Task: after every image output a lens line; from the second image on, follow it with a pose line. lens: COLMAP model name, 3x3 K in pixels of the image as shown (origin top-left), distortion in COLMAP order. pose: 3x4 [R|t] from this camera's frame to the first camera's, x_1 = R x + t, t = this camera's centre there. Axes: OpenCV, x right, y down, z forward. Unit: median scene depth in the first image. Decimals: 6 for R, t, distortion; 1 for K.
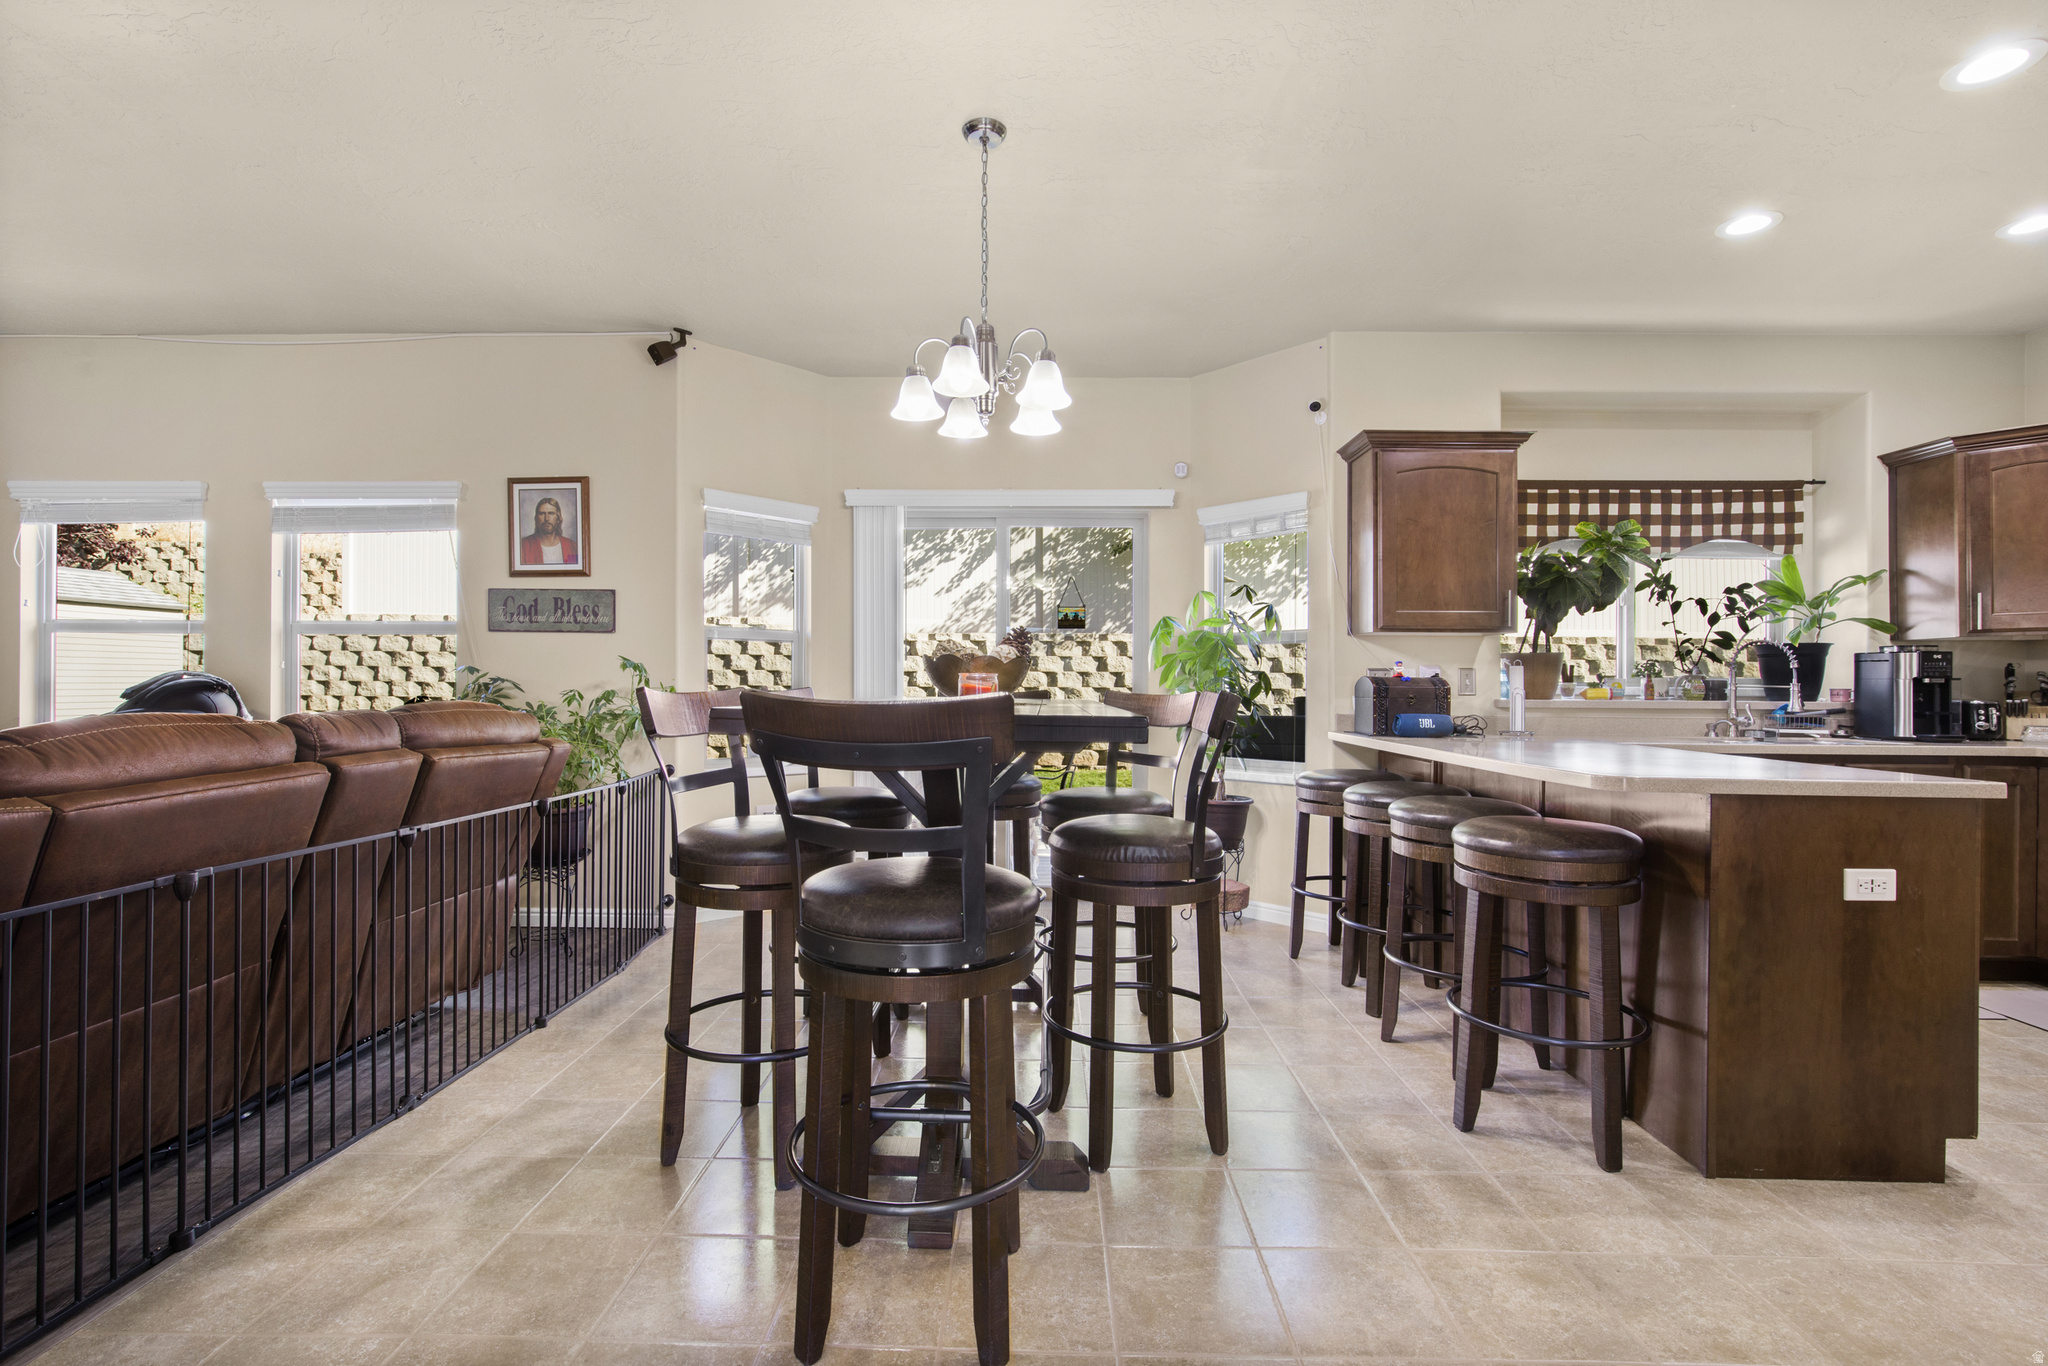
lens RADIAL K [[917.9, 0, 1023.3], [0, 917.9, 673.3], [0, 0, 1]] dist [-0.015761, 0.000772]
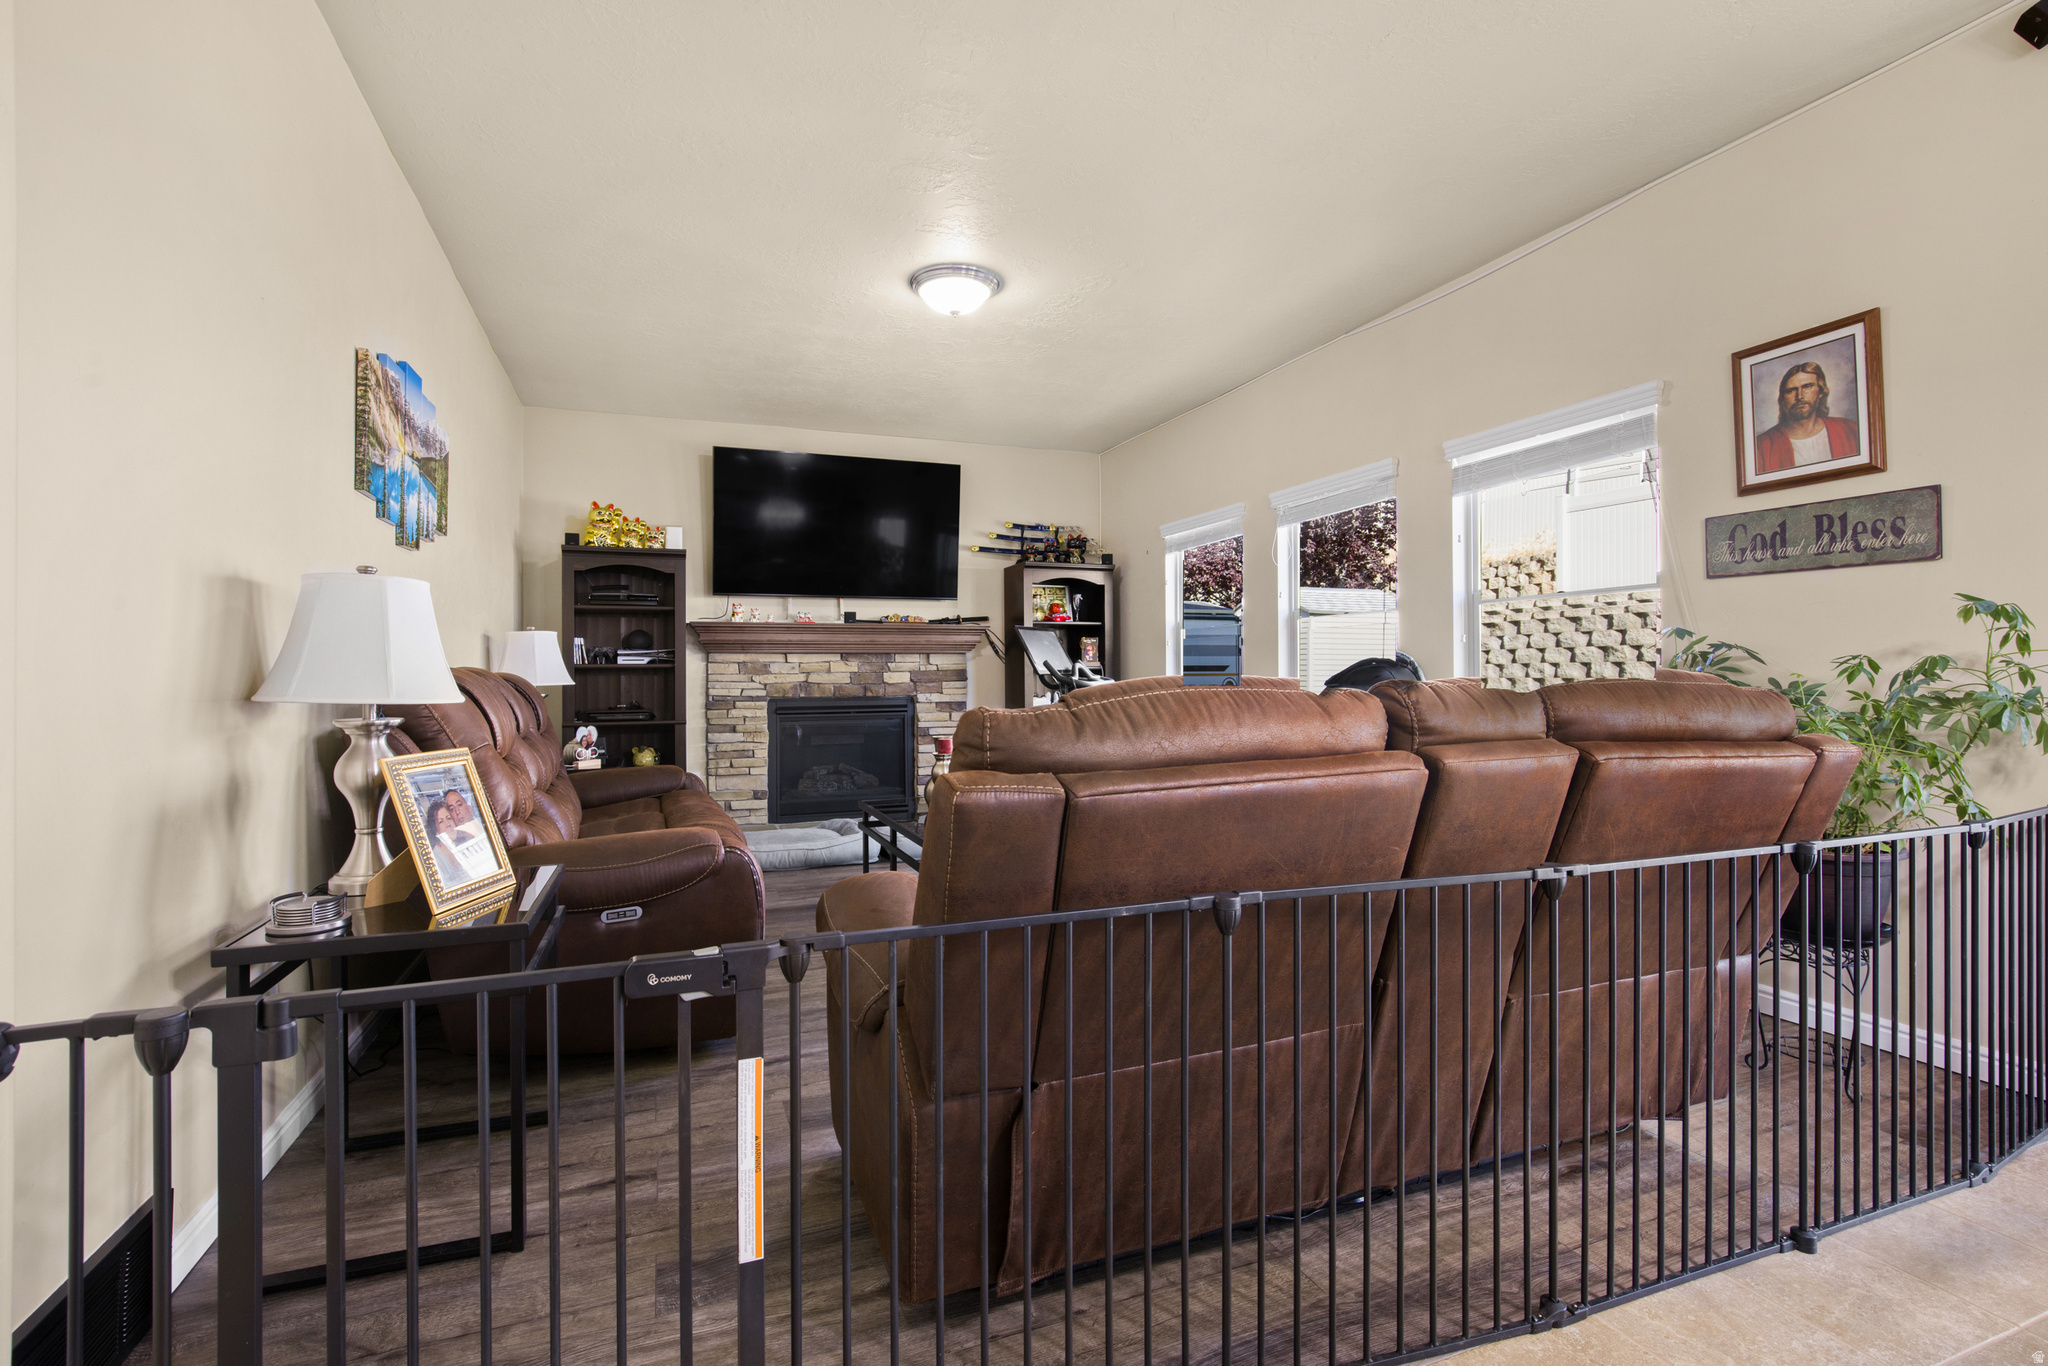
lens RADIAL K [[913.5, 0, 1030.7], [0, 913.5, 671.6], [0, 0, 1]] dist [-0.002552, 0.000166]
pose [[0.380964, -0.006817, -0.924565, -0.138495], [0.016960, 0.999856, -0.000384, 0.018055], [0.924434, -0.015534, 0.381025, 0.257063]]
